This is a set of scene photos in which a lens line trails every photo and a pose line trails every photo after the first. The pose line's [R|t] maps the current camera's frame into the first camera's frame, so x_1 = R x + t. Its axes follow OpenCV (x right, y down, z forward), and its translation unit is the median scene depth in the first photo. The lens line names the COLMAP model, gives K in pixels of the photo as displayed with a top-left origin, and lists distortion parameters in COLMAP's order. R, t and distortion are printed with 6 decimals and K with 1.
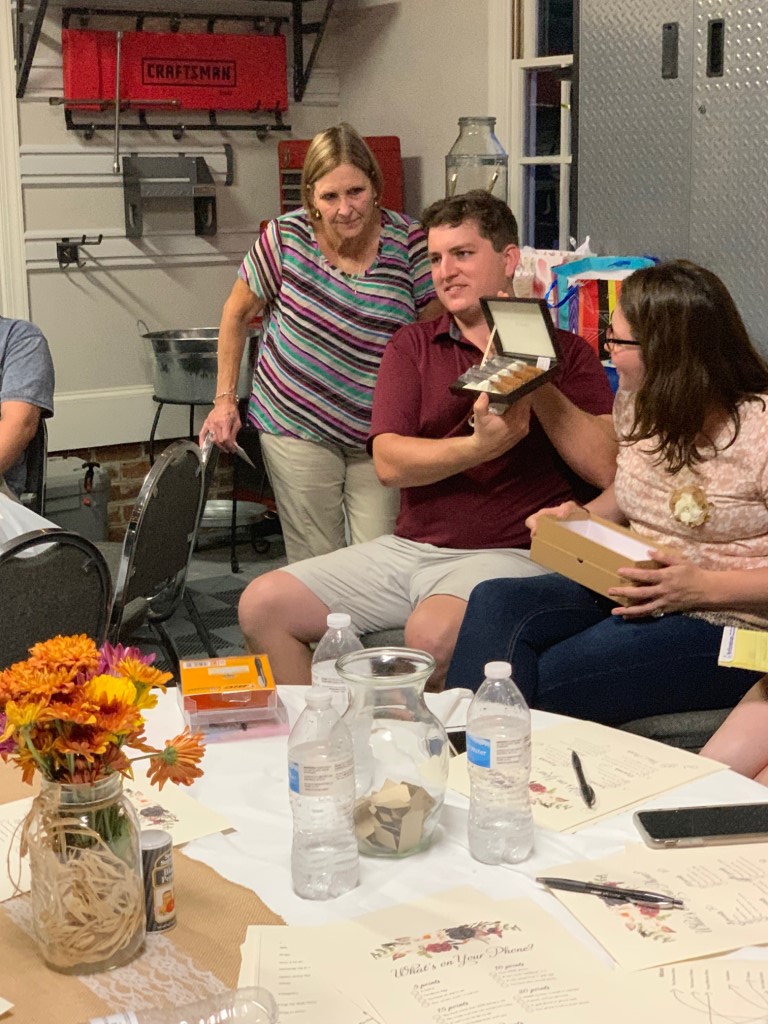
lens RADIAL K [[1611.1, 0, 385.3], [0, 1611.1, 509.9], [0, 0, 1]] dist [0.188120, -0.854337]
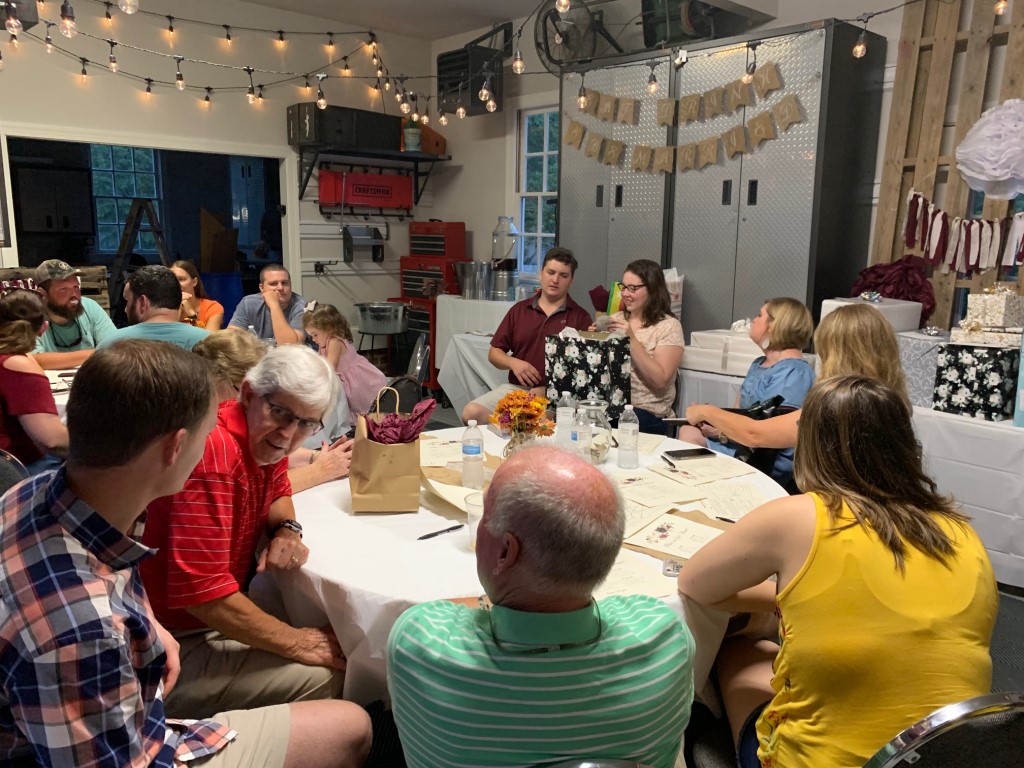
lens RADIAL K [[790.1, 0, 523.4], [0, 790.1, 376.9], [0, 0, 1]] dist [0.106073, -0.212947]
pose [[0.983499, -0.003702, 0.180873, -0.187066], [0.008093, 0.999690, -0.023544, 0.035091], [-0.180730, 0.024619, 0.983225, -0.224427]]
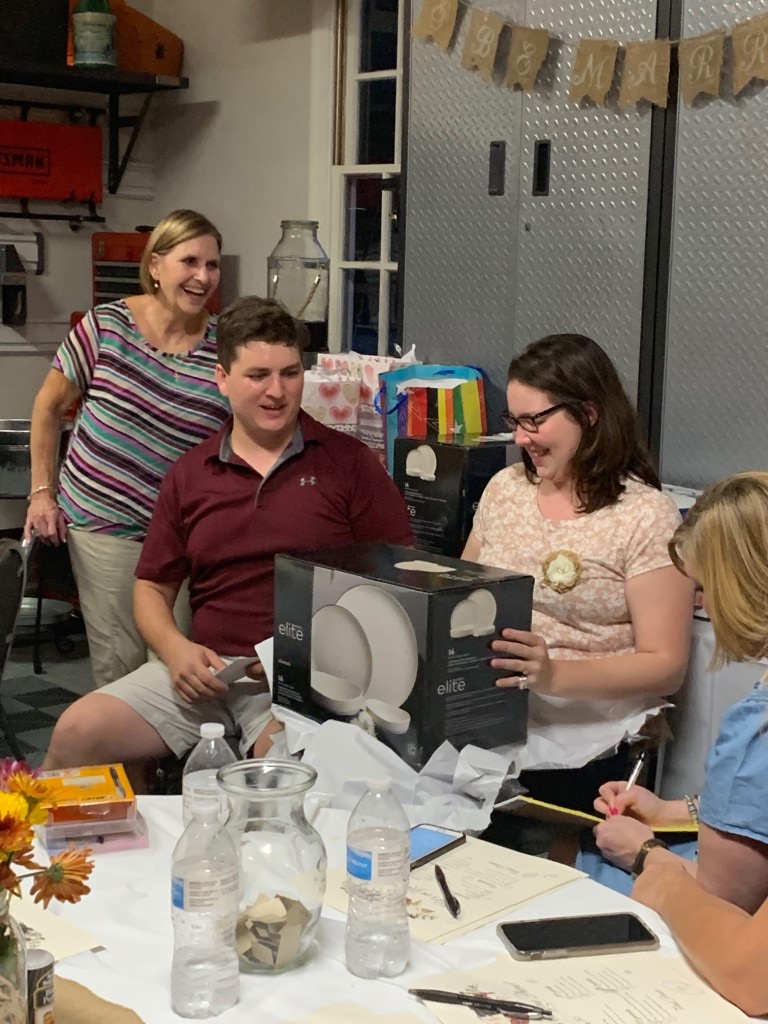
lens RADIAL K [[1640.0, 0, 391.1], [0, 1640.0, 509.4], [0, 0, 1]] dist [0.269034, -1.037989]
pose [[0.990845, 0.021056, 0.133355, -0.028755], [-0.013253, 0.998162, -0.059136, -0.004586], [-0.134355, 0.056827, 0.989302, -0.016111]]
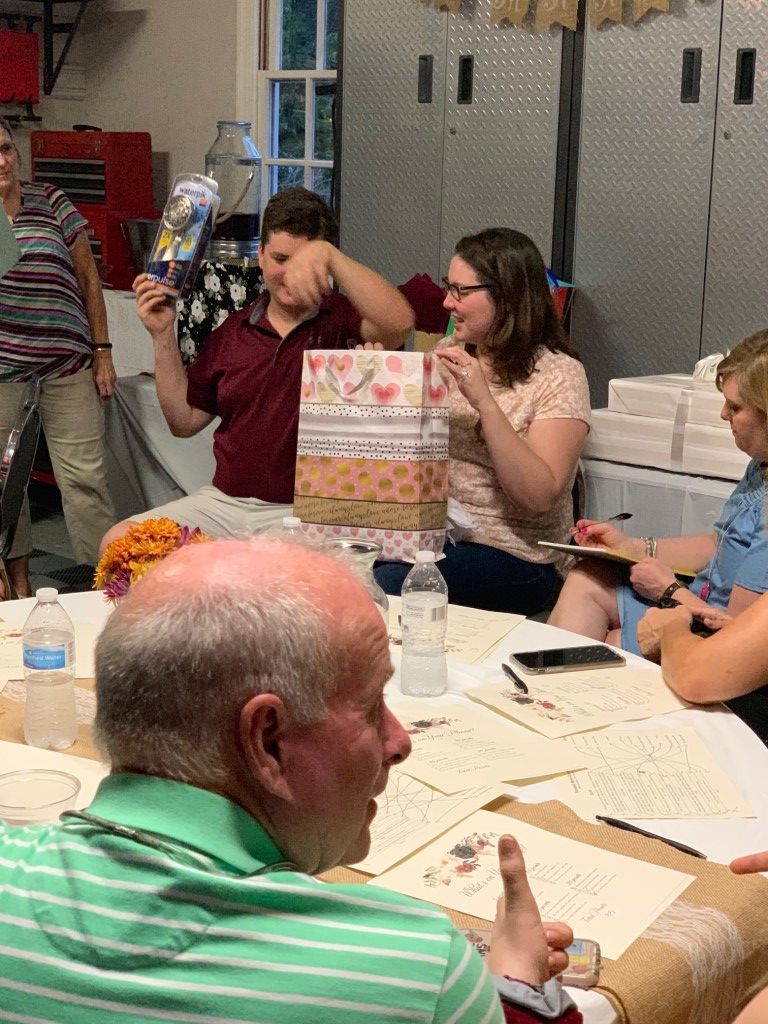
lens RADIAL K [[1611.1, 0, 385.3], [0, 1611.1, 509.9], [0, 0, 1]] dist [0.188120, -0.854337]
pose [[0.976110, -0.003860, 0.217244, -0.121151], [0.002245, 0.999968, 0.007676, 0.023739], [-0.217267, -0.007005, 0.976087, -0.162168]]
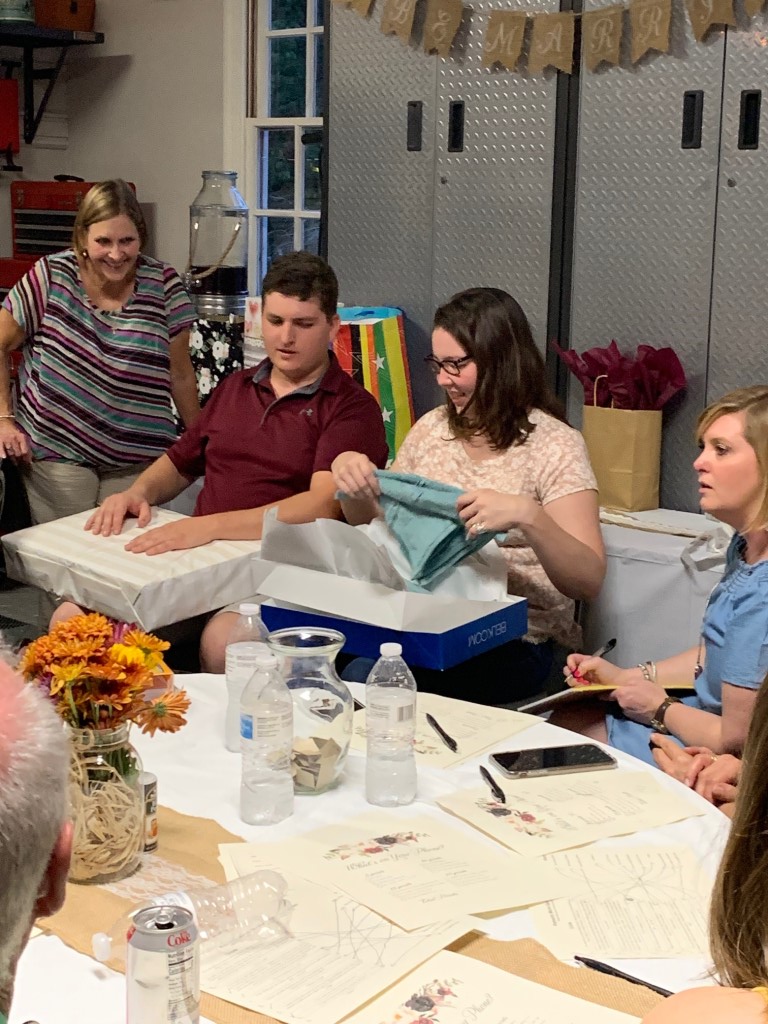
lens RADIAL K [[1640.0, 0, 391.1], [0, 1640.0, 509.4], [0, 0, 1]] dist [0.269034, -1.037989]
pose [[0.977076, -0.002140, 0.212878, -0.093454], [0.007484, 0.999677, -0.024301, 0.011612], [-0.212757, 0.025337, 0.976776, -0.120789]]
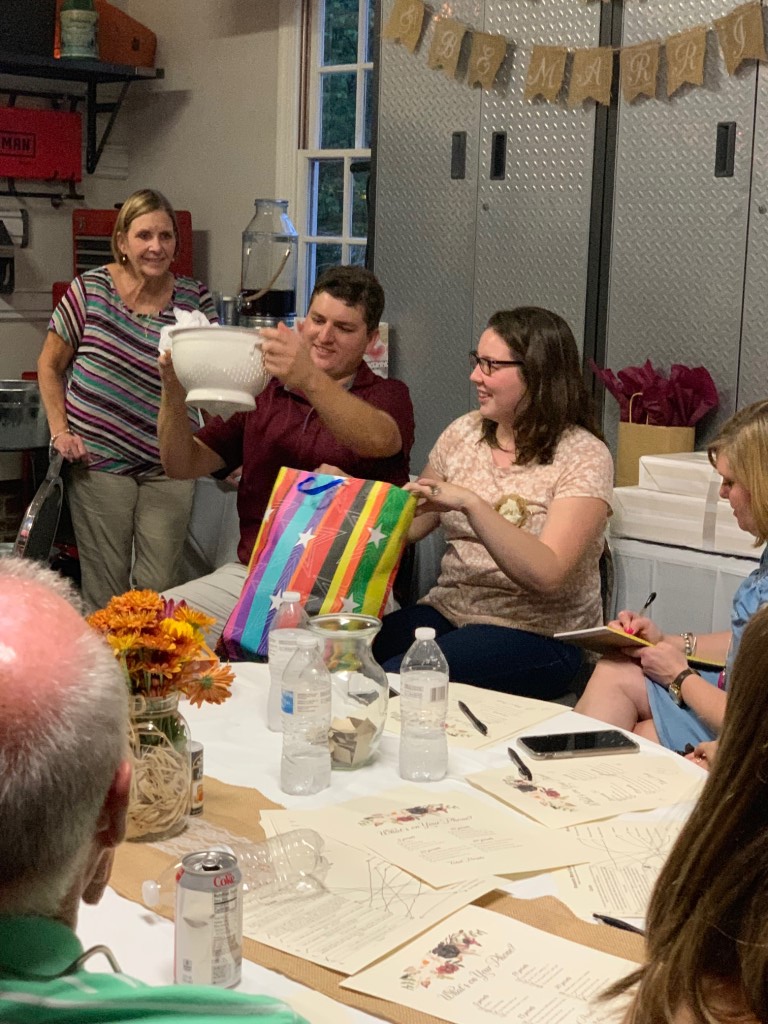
lens RADIAL K [[1611.1, 0, 385.3], [0, 1611.1, 509.9], [0, 0, 1]] dist [0.188120, -0.854337]
pose [[0.982922, 0.015900, 0.183334, -0.095529], [-0.008121, 0.999038, -0.043102, 0.026667], [-0.183843, 0.040877, 0.982105, -0.141626]]
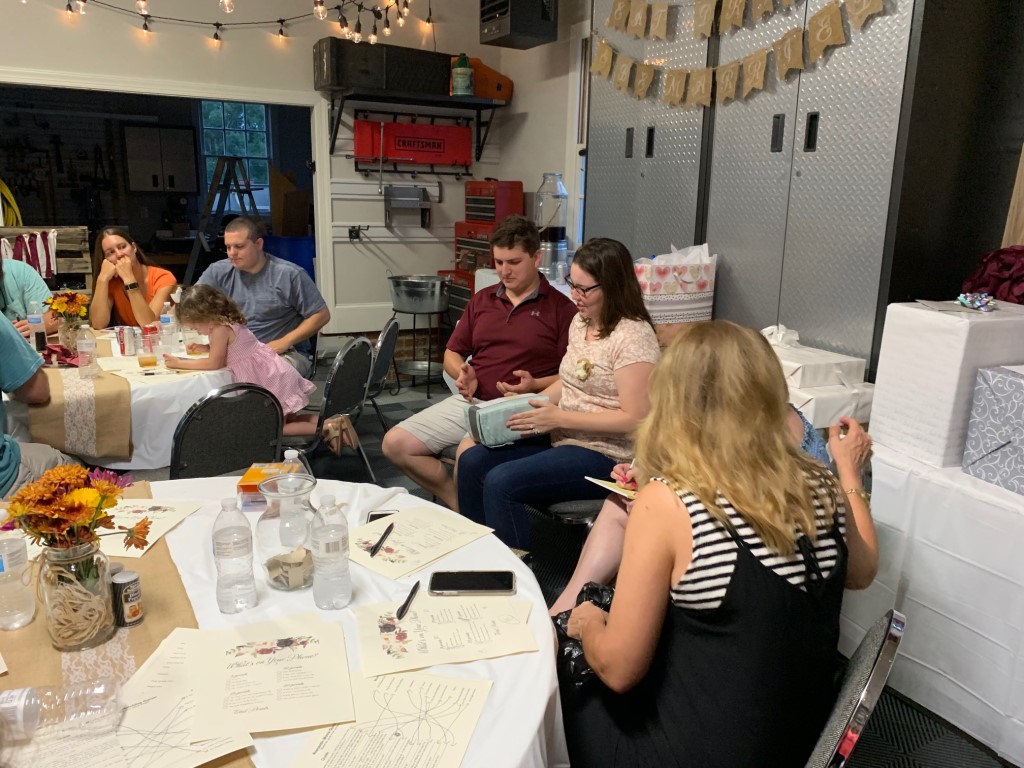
lens RADIAL K [[788.4, 0, 521.1], [0, 788.4, 386.0], [0, 0, 1]] dist [0.072412, -0.128677]
pose [[0.995813, 0.056591, -0.071784, 0.142764], [-0.054210, 0.997926, 0.034702, -0.026527], [0.073599, -0.030665, 0.996816, 0.063448]]
